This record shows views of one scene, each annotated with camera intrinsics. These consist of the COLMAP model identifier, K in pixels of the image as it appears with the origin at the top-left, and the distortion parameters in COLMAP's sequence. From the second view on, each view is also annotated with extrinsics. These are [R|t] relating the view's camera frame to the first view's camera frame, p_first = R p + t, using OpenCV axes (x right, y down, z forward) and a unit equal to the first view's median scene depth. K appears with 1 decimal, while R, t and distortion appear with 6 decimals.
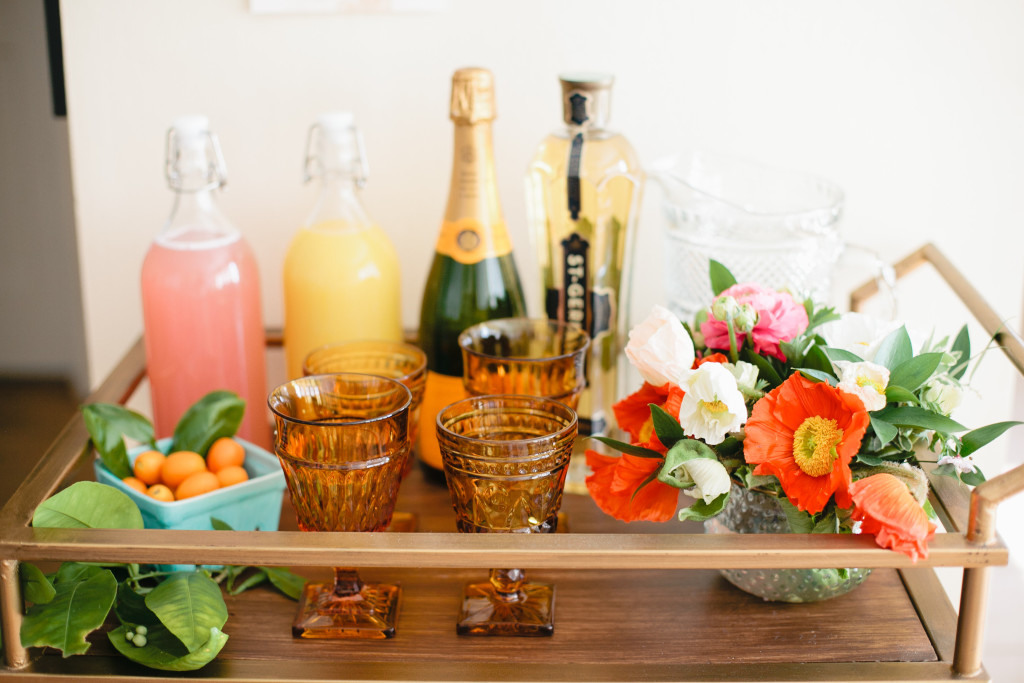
lens RADIAL K [[1452.0, 0, 512.0], [0, 1452.0, 341.5], [0, 0, 1]] dist [-0.254209, 0.426457]
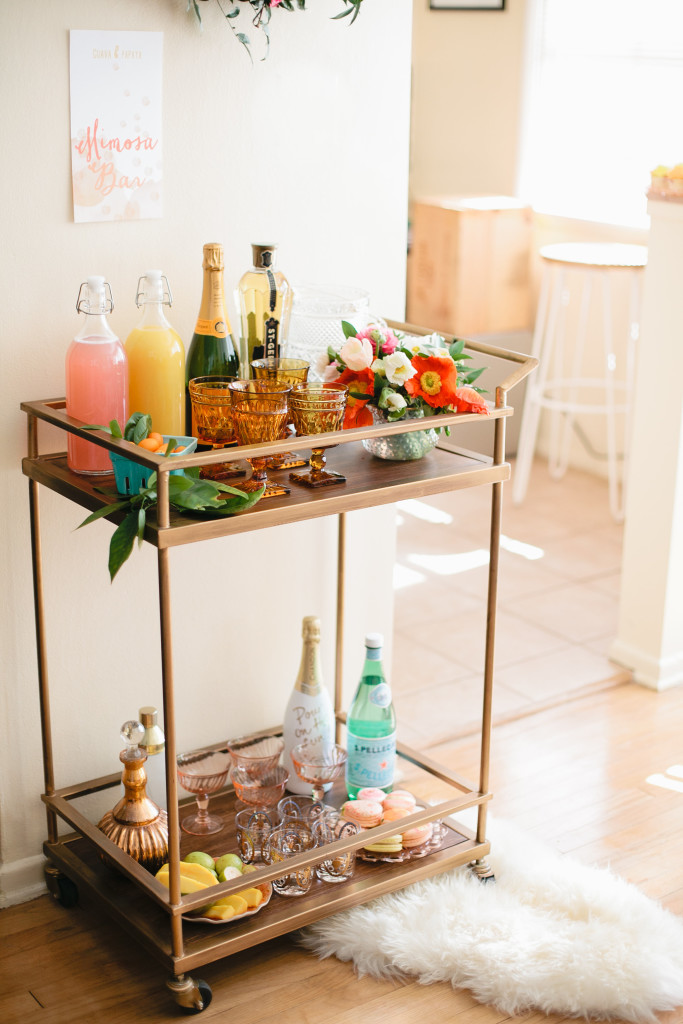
lens RADIAL K [[1452.0, 0, 341.5], [0, 1452.0, 512.0], [0, 0, 1]] dist [-0.254209, 0.426457]
pose [[0.787793, -0.165718, 0.593229, -1.199501], [0.172704, 0.983922, 0.045510, 0.128170], [-0.591232, 0.066600, 0.803747, -0.746076]]
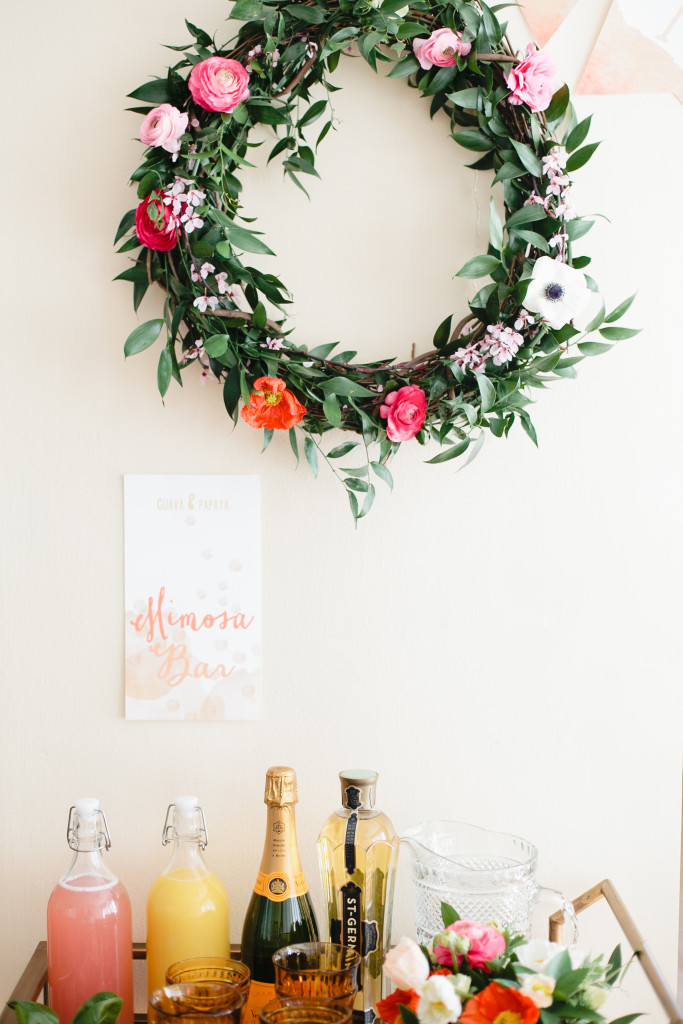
lens RADIAL K [[1580.6, 0, 312.7], [0, 1580.6, 512.3], [0, 0, 1]] dist [-0.131028, -0.043611]
pose [[0.999969, 0.000249, 0.007931, -0.008178], [0.001717, 0.969046, -0.246873, -0.047334], [-0.007747, 0.246879, 0.969015, -0.644511]]
